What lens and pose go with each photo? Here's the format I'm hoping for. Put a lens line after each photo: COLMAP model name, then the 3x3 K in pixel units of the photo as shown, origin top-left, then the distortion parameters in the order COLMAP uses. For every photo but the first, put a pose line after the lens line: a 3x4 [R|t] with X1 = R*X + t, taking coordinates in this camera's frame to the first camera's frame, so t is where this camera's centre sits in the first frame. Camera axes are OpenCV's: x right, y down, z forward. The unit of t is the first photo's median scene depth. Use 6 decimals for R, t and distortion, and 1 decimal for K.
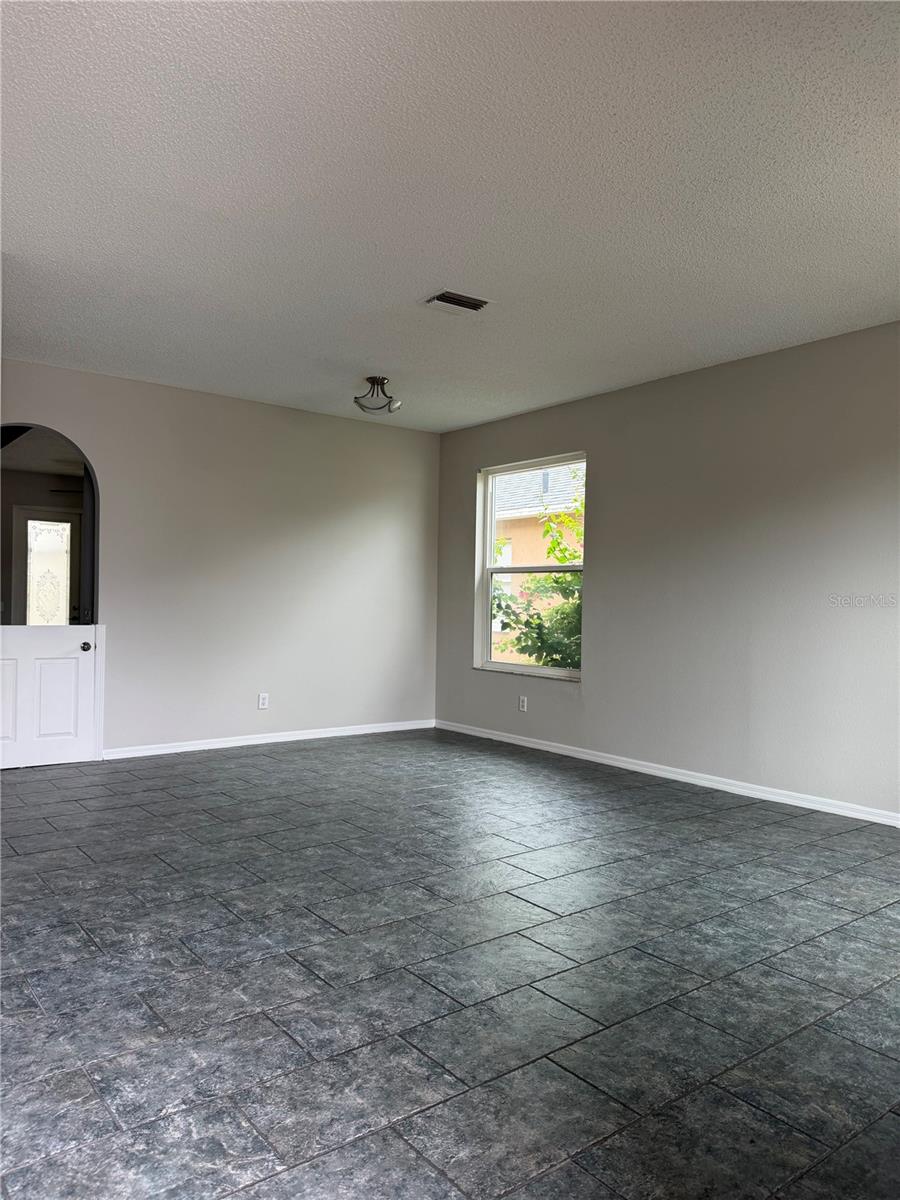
lens RADIAL K [[846.5, 0, 450.0], [0, 846.5, 600.0], [0, 0, 1]] dist [0.001232, -0.017721]
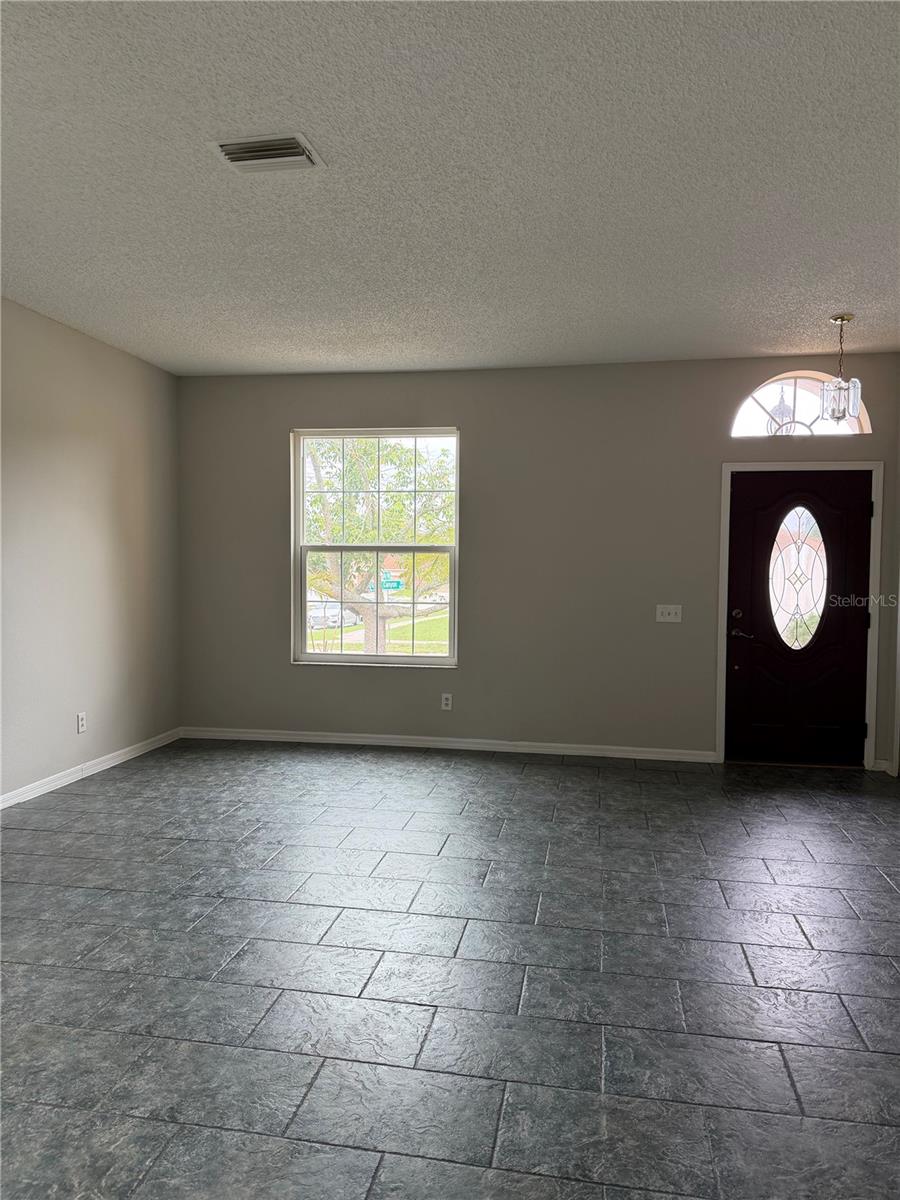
lens RADIAL K [[846.5, 0, 450.0], [0, 846.5, 600.0], [0, 0, 1]] dist [0.001232, -0.017721]
pose [[-0.661865, -0.055448, 0.747570, -0.875388], [-0.013207, 0.997968, 0.062328, -0.073652], [-0.749507, 0.031380, -0.661252, 1.965316]]
